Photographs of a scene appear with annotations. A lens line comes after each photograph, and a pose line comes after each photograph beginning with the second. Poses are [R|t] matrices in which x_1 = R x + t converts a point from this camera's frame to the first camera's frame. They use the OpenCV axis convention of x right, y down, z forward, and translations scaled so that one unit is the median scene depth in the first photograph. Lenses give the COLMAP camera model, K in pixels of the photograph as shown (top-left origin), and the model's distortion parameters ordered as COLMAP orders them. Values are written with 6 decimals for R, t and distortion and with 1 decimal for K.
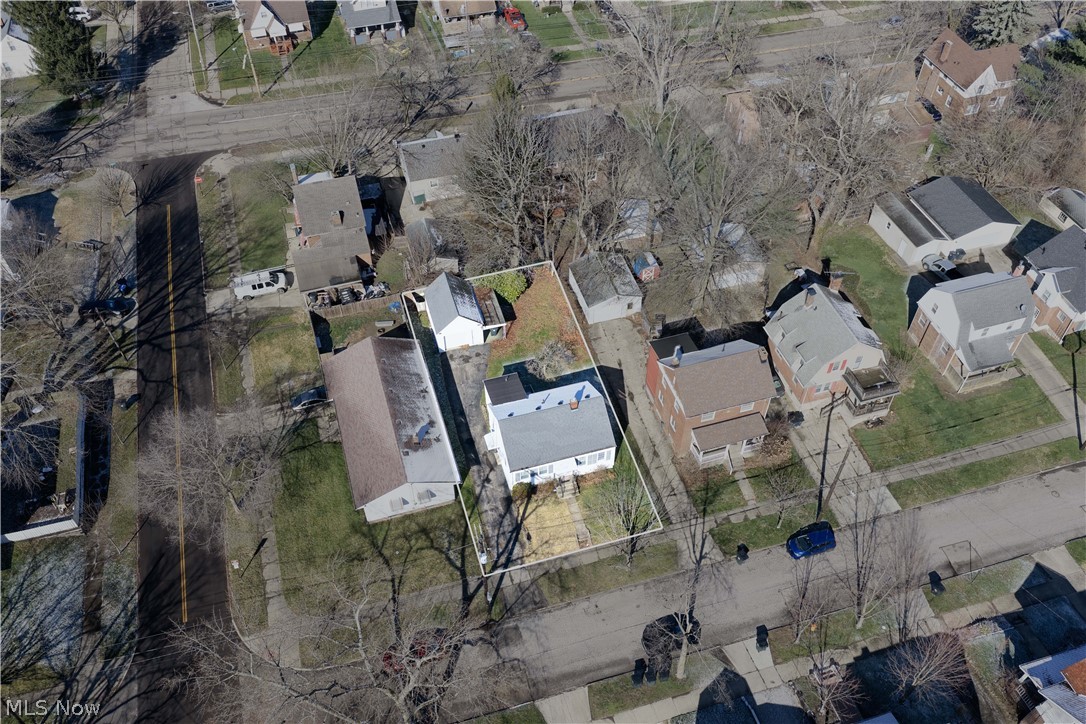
lens RADIAL K [[898.2, 0, 540.3], [0, 898.2, 356.8], [0, 0, 1]] dist [0.000427, -0.003343]
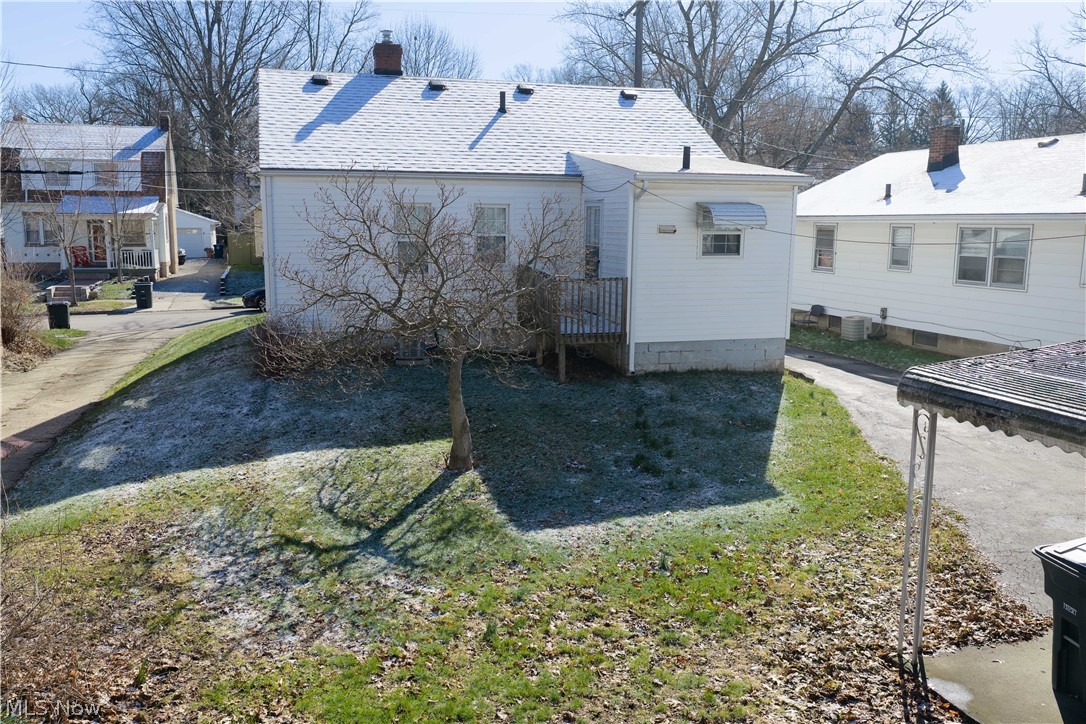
lens RADIAL K [[898.2, 0, 547.0], [0, 898.2, 359.4], [0, 0, 1]] dist [0.000427, -0.003343]
pose [[-0.999959, -0.008915, 0.001796, -0.009808], [-0.003312, 0.540943, 0.841053, -0.119753], [-0.008469, 0.841012, -0.540950, 1.217567]]
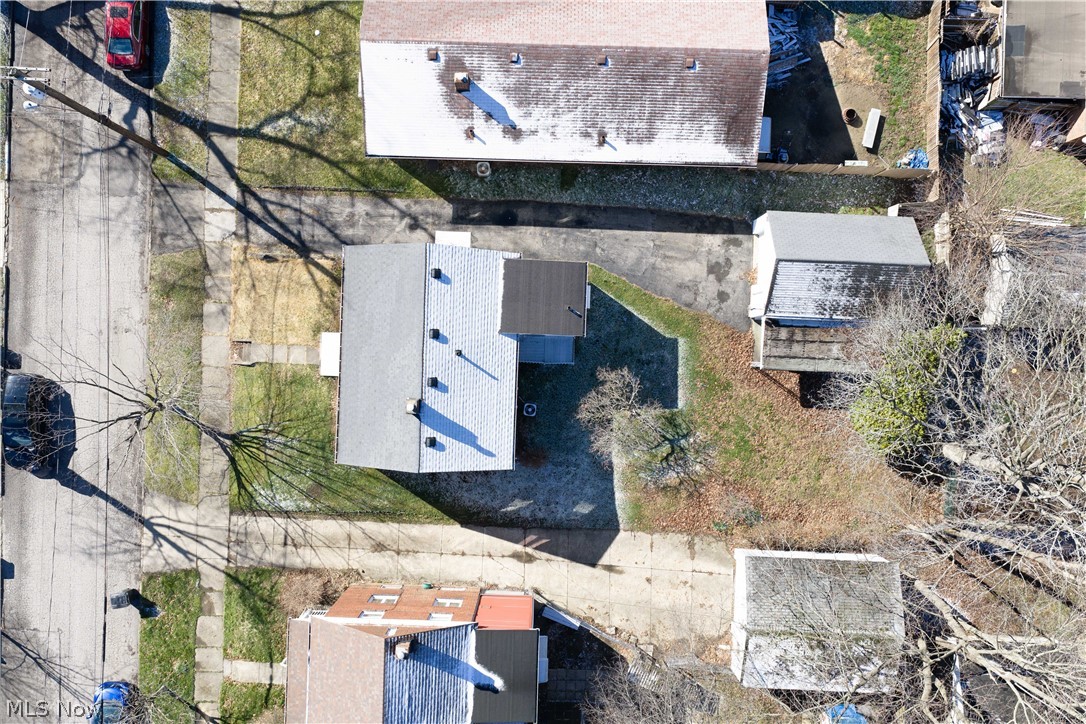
lens RADIAL K [[898.2, 0, 541.5], [0, 898.2, 366.5], [0, 0, 1]] dist [0.000427, -0.003343]
pose [[-0.321403, 0.946909, 0.007927, -0.007997], [-0.702783, -0.244135, 0.668202, -0.308135], [0.634662, 0.209191, 0.743938, 0.691749]]
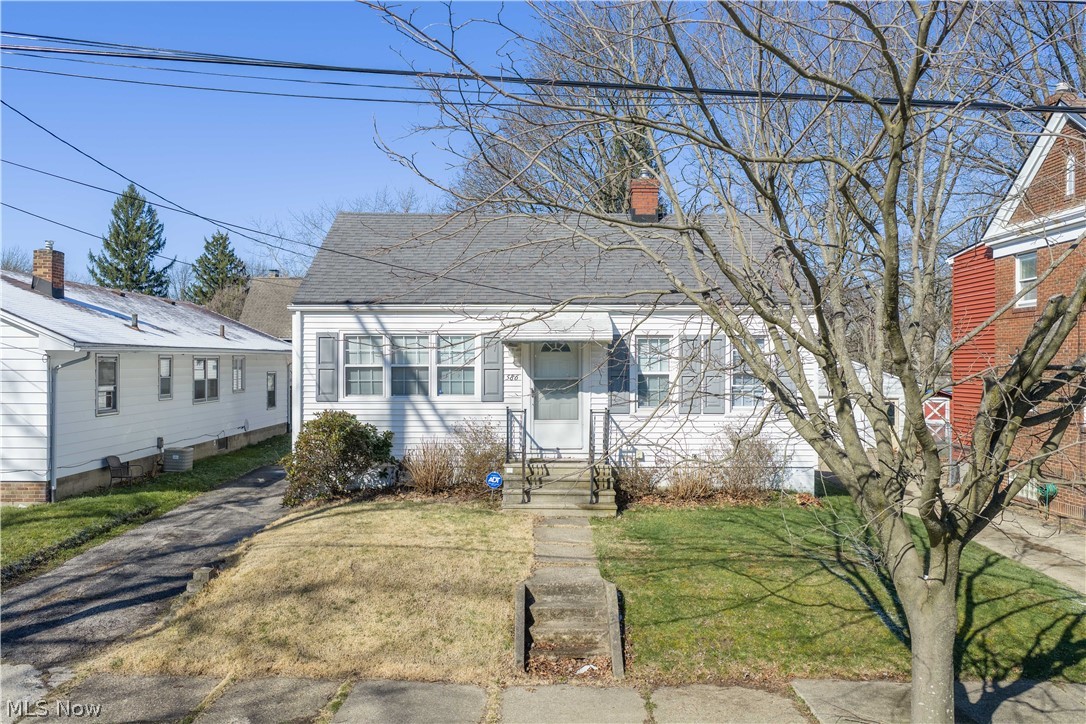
lens RADIAL K [[898.2, 0, 541.7], [0, 898.2, 360.5], [0, 0, 1]] dist [0.000427, -0.003343]
pose [[0.959885, -0.004180, -0.280362, 0.082510], [-0.207131, 0.663369, -0.719053, 0.273662], [0.188989, 0.748280, 0.635893, 0.872268]]
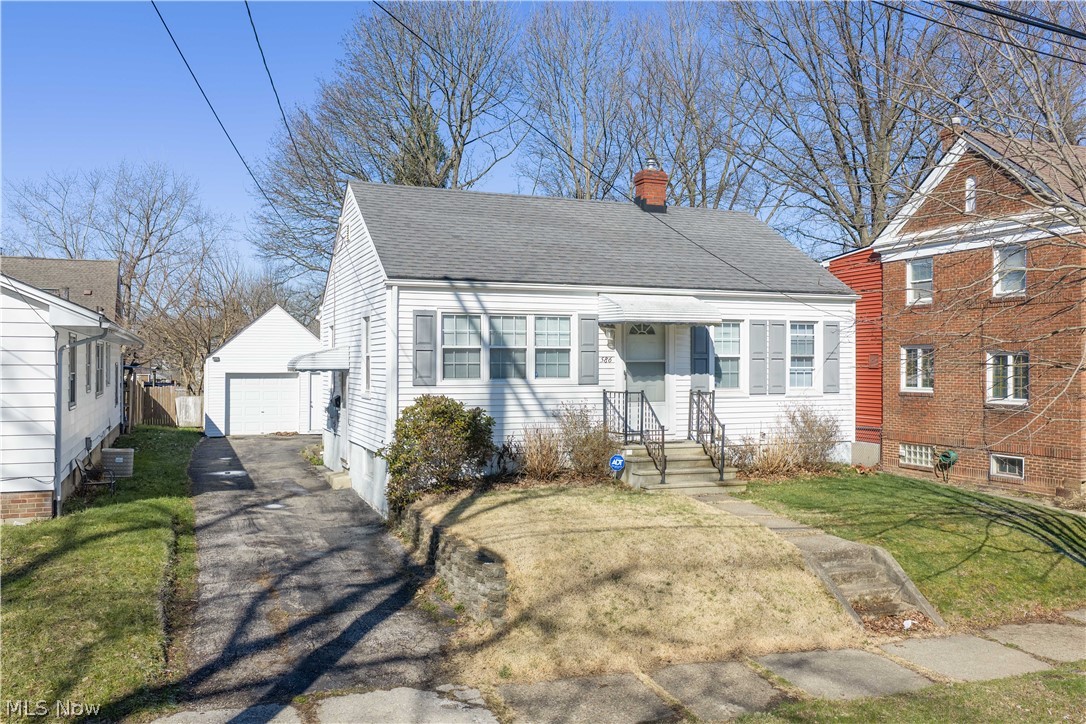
lens RADIAL K [[898.2, 0, 543.6], [0, 898.2, 363.5], [0, 0, 1]] dist [0.000427, -0.003343]
pose [[0.996145, -0.003554, 0.087647, -0.015883], [0.067797, 0.665210, -0.743572, 0.280736], [-0.055661, 0.746648, 0.662887, 0.871244]]
